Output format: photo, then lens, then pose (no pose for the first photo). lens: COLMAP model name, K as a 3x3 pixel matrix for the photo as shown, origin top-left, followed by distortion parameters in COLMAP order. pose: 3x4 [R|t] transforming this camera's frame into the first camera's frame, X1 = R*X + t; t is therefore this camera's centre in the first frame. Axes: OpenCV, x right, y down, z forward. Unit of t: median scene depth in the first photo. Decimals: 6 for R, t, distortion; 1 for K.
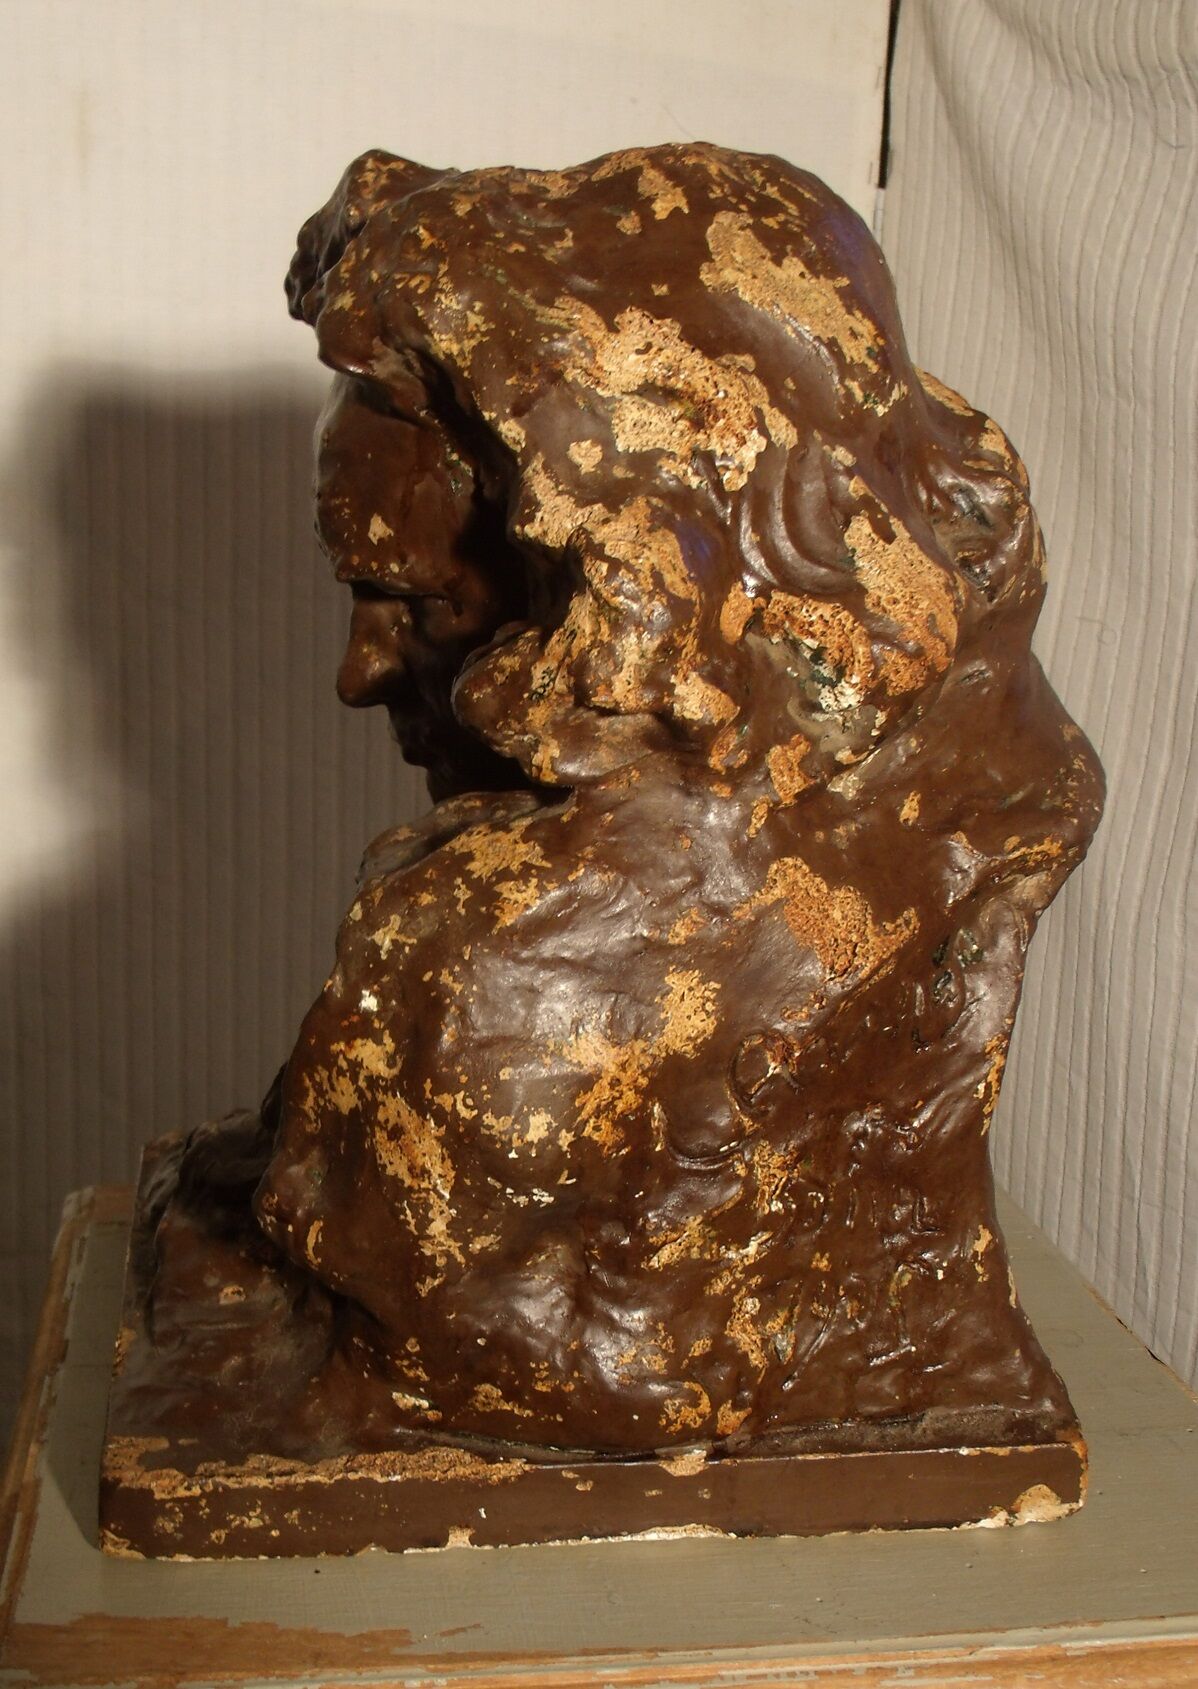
lens RADIAL K [[2092.9, 0, 536.6], [0, 2092.9, 1018.3], [0, 0, 1]] dist [-0.160194, 0.221148]
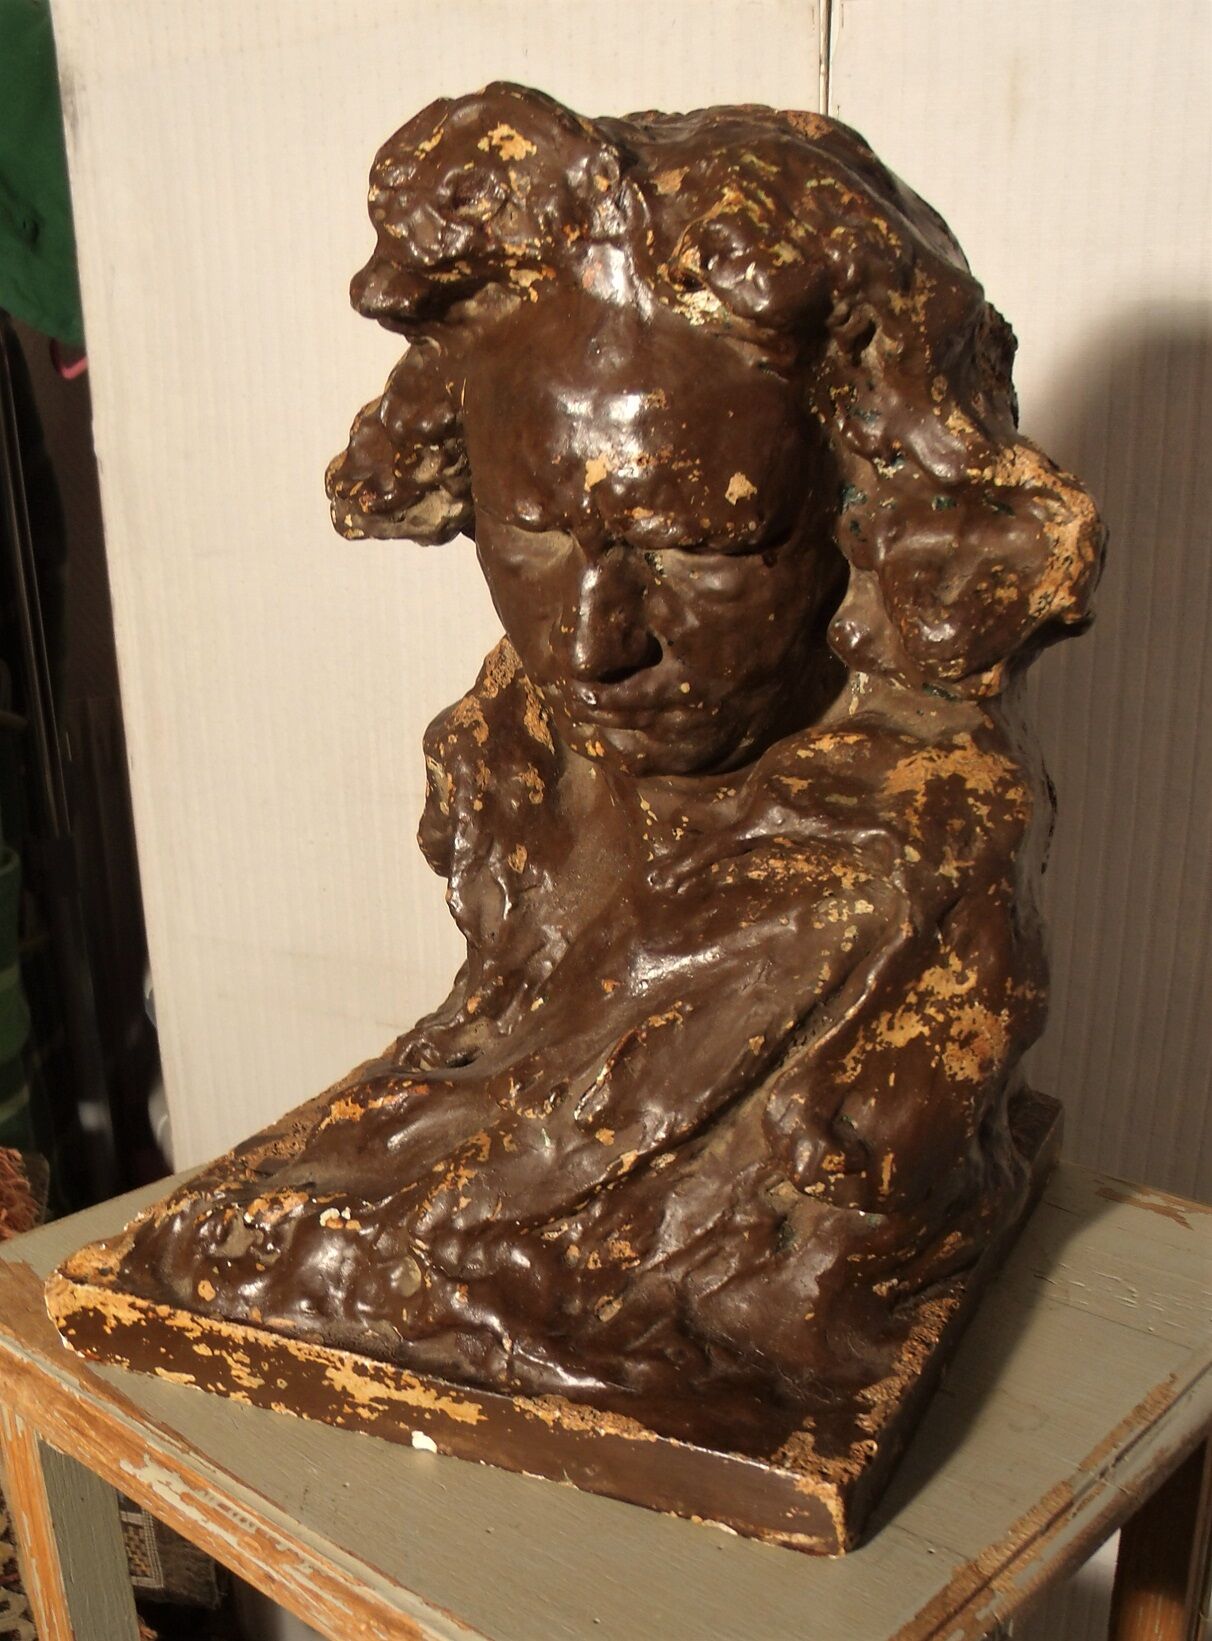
lens RADIAL K [[1746.2, 0, 562.6], [0, 1746.2, 1015.8], [0, 0, 1]] dist [-0.151944, 0.139133]
pose [[0.548607, -0.335780, 0.765691, -0.852133], [0.264018, 0.938525, 0.222408, -0.209191], [-0.793300, 0.080141, 0.603533, 0.604742]]
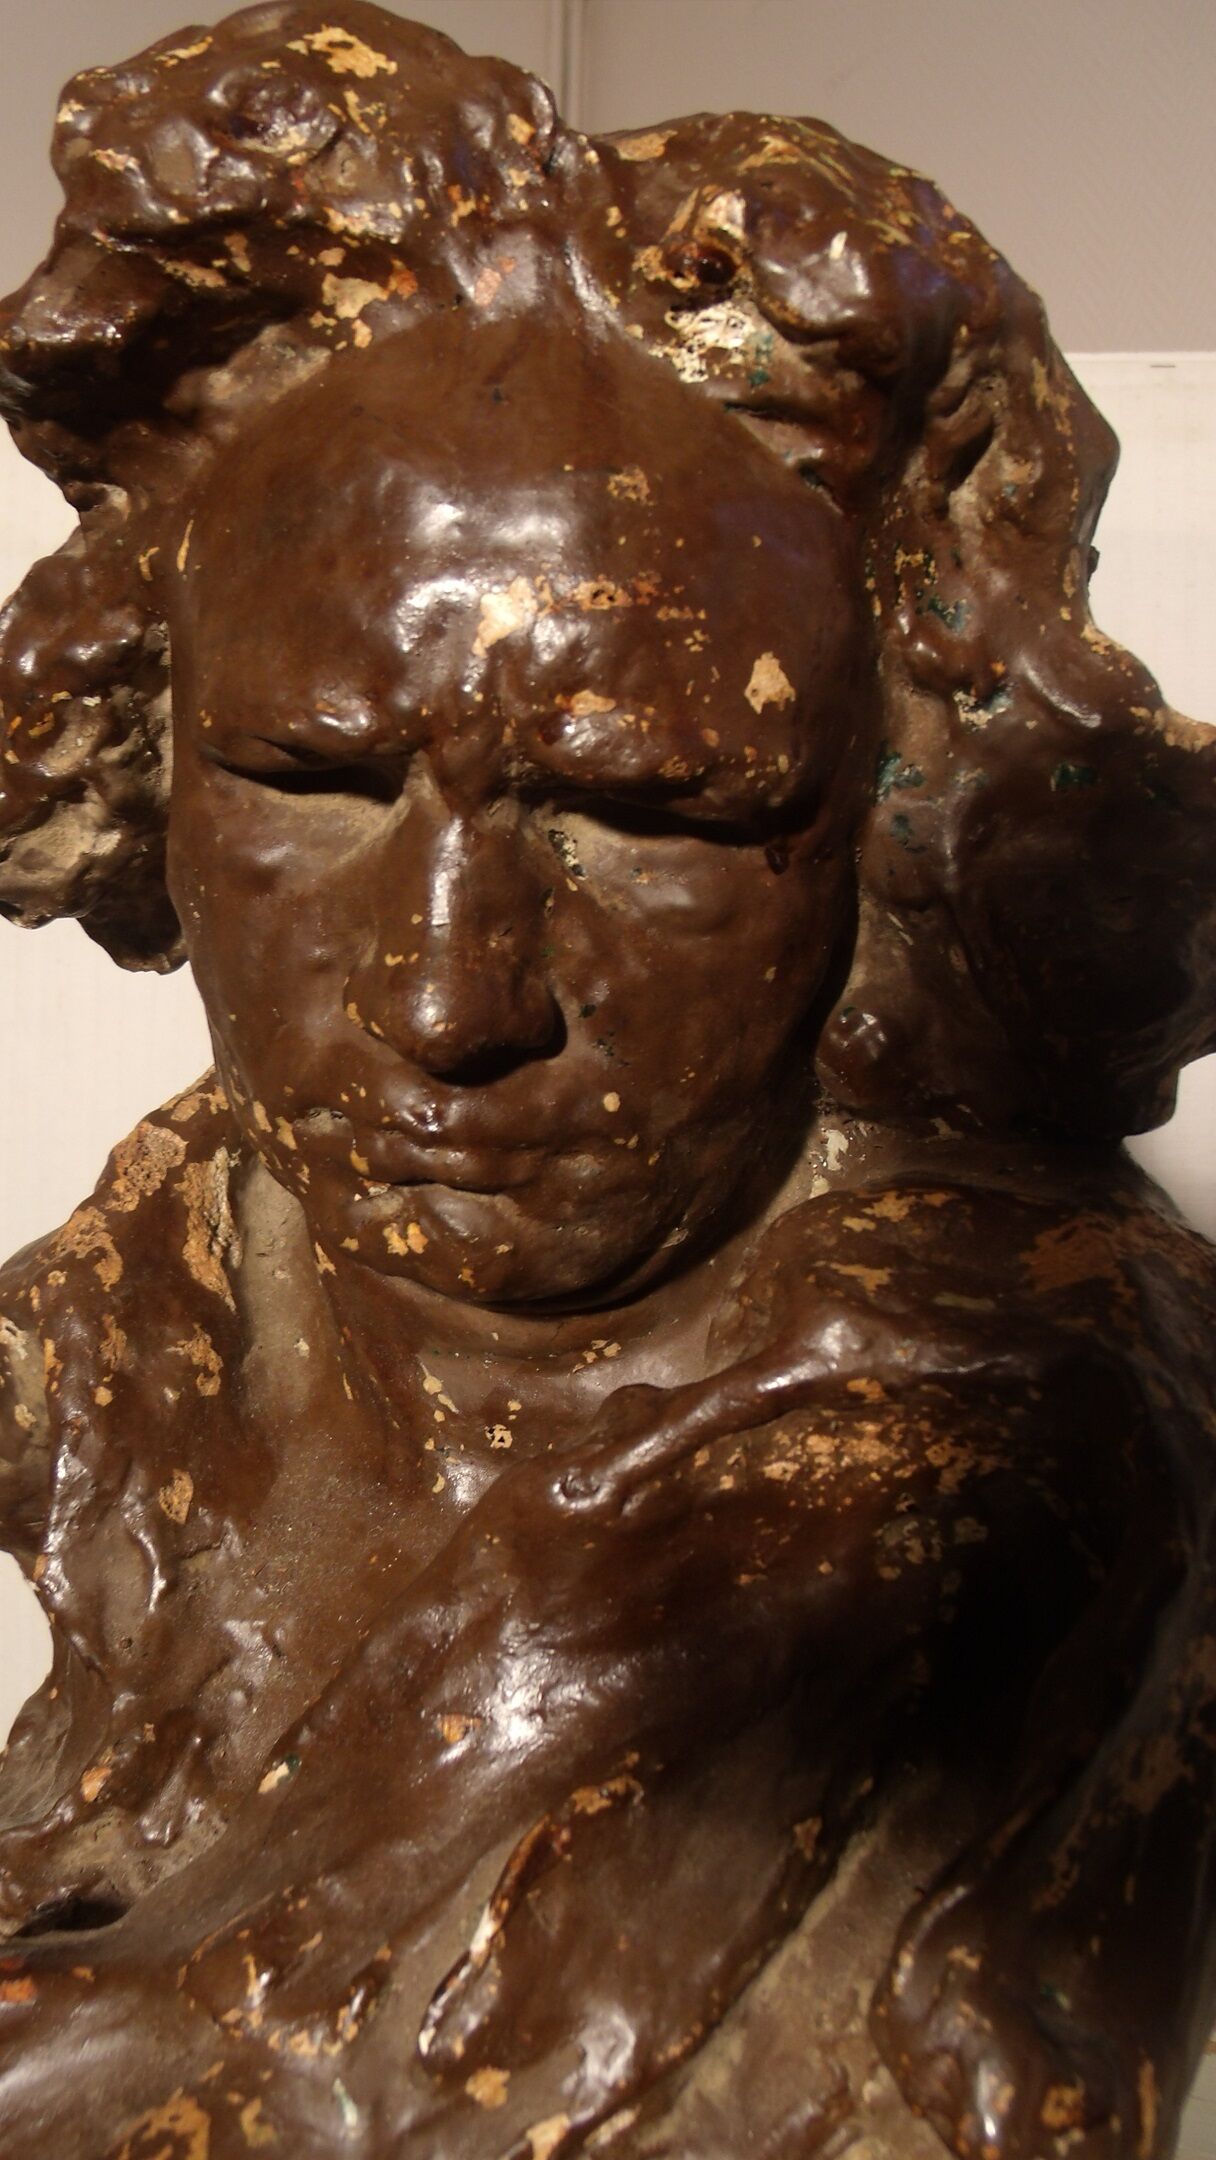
lens RADIAL K [[1739.1, 0, 538.1], [0, 1739.1, 1106.1], [0, 0, 1]] dist [-0.140588, 0.092578]
pose [[0.278738, -0.012085, 0.960291, -0.509039], [0.244469, 0.967874, -0.058780, -0.127370], [-0.928730, 0.251146, 0.272737, 0.983845]]
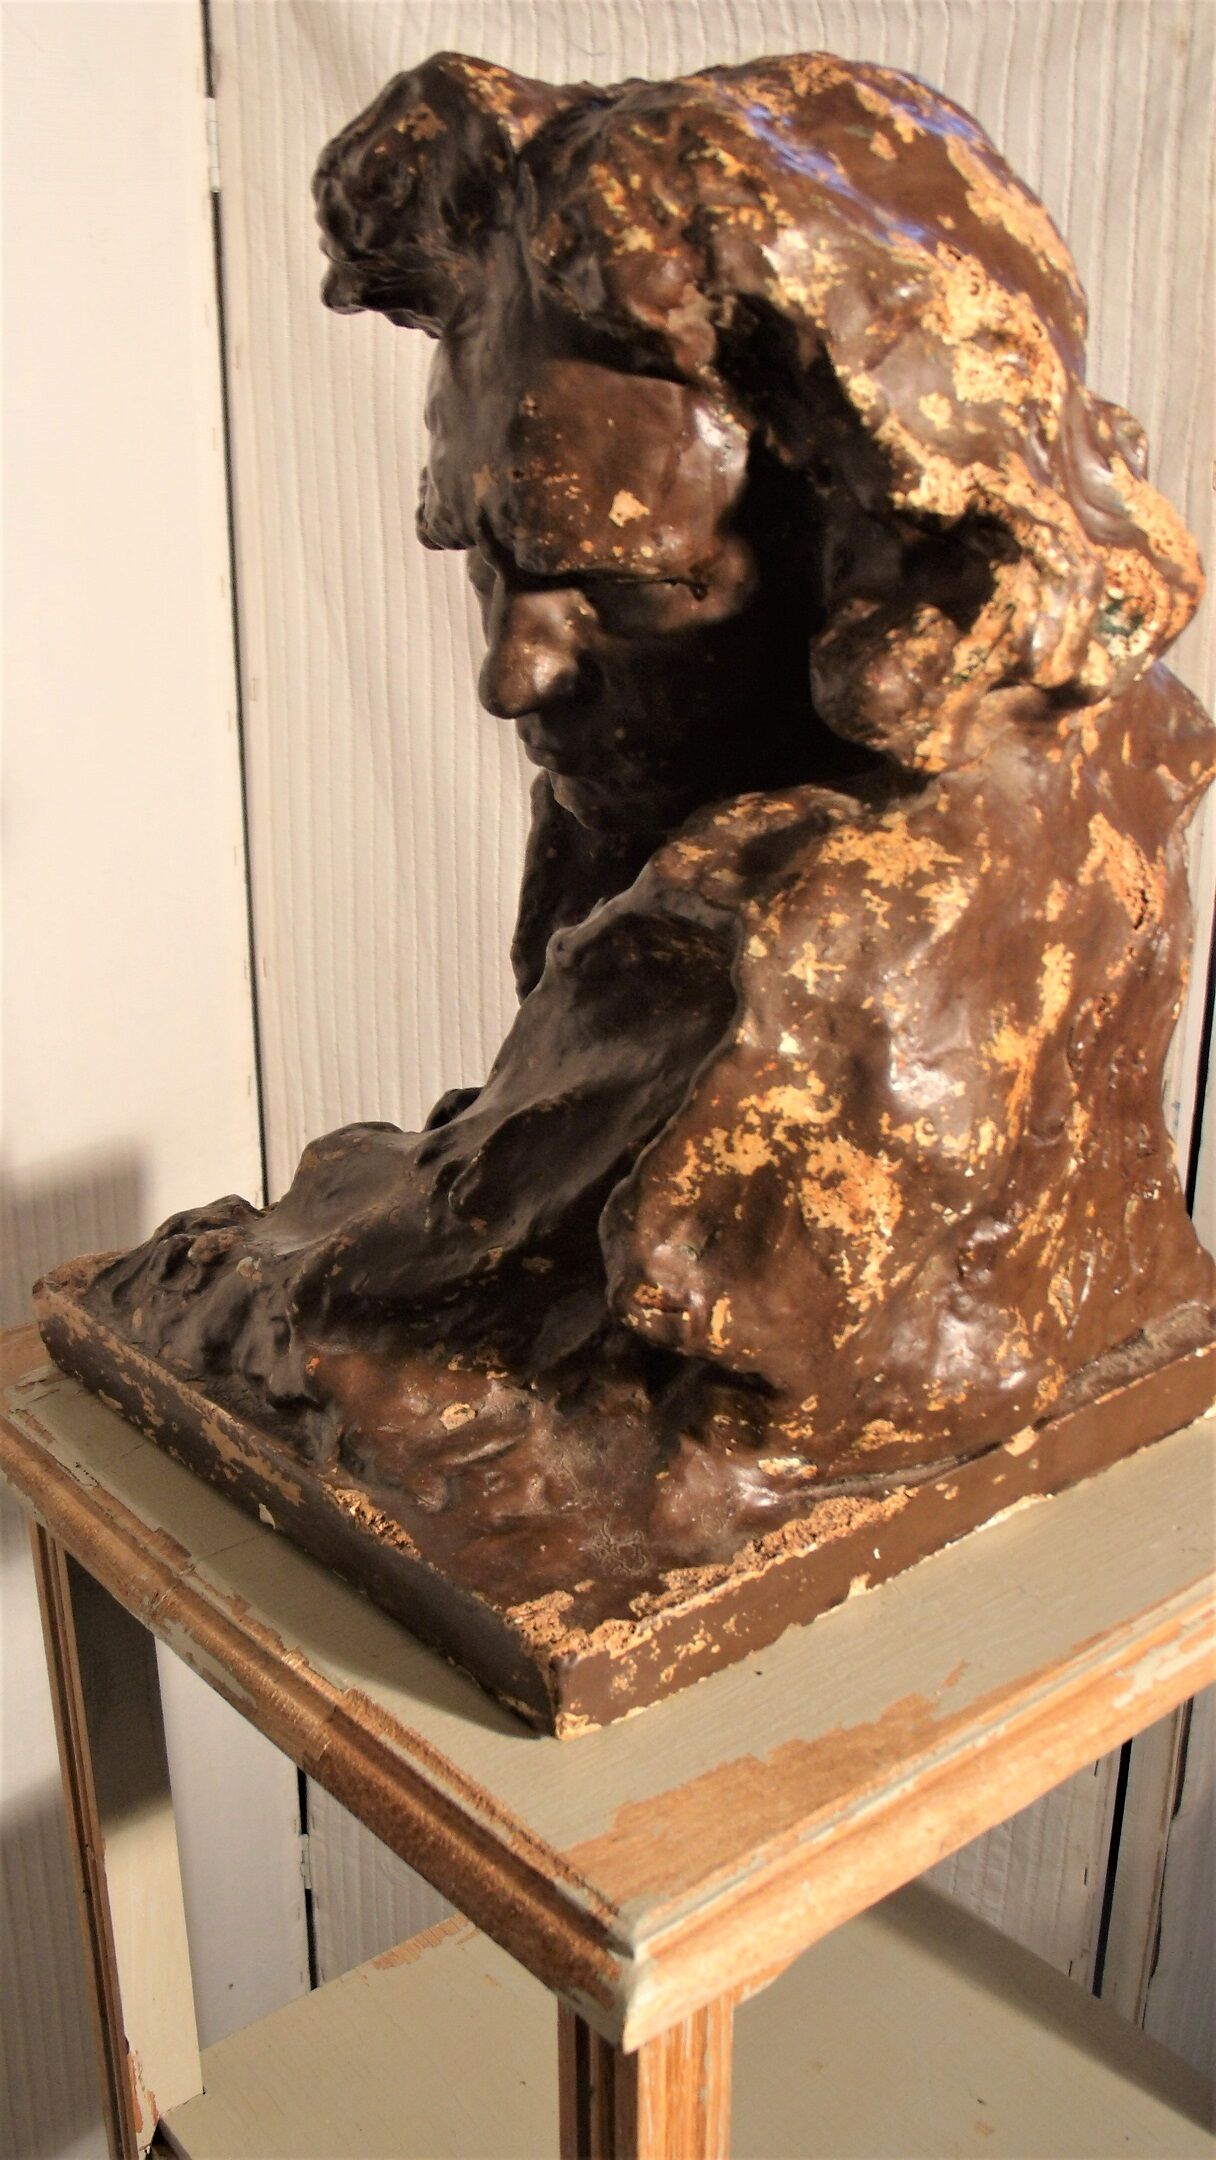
lens RADIAL K [[2097.6, 0, 552.3], [0, 2097.6, 1129.6], [0, 0, 1]] dist [-0.167026, 0.232295]
pose [[0.857013, -0.223288, 0.464405, -0.572245], [0.183473, 0.974402, 0.129914, -0.103804], [-0.481525, -0.026132, 0.876043, 0.259413]]
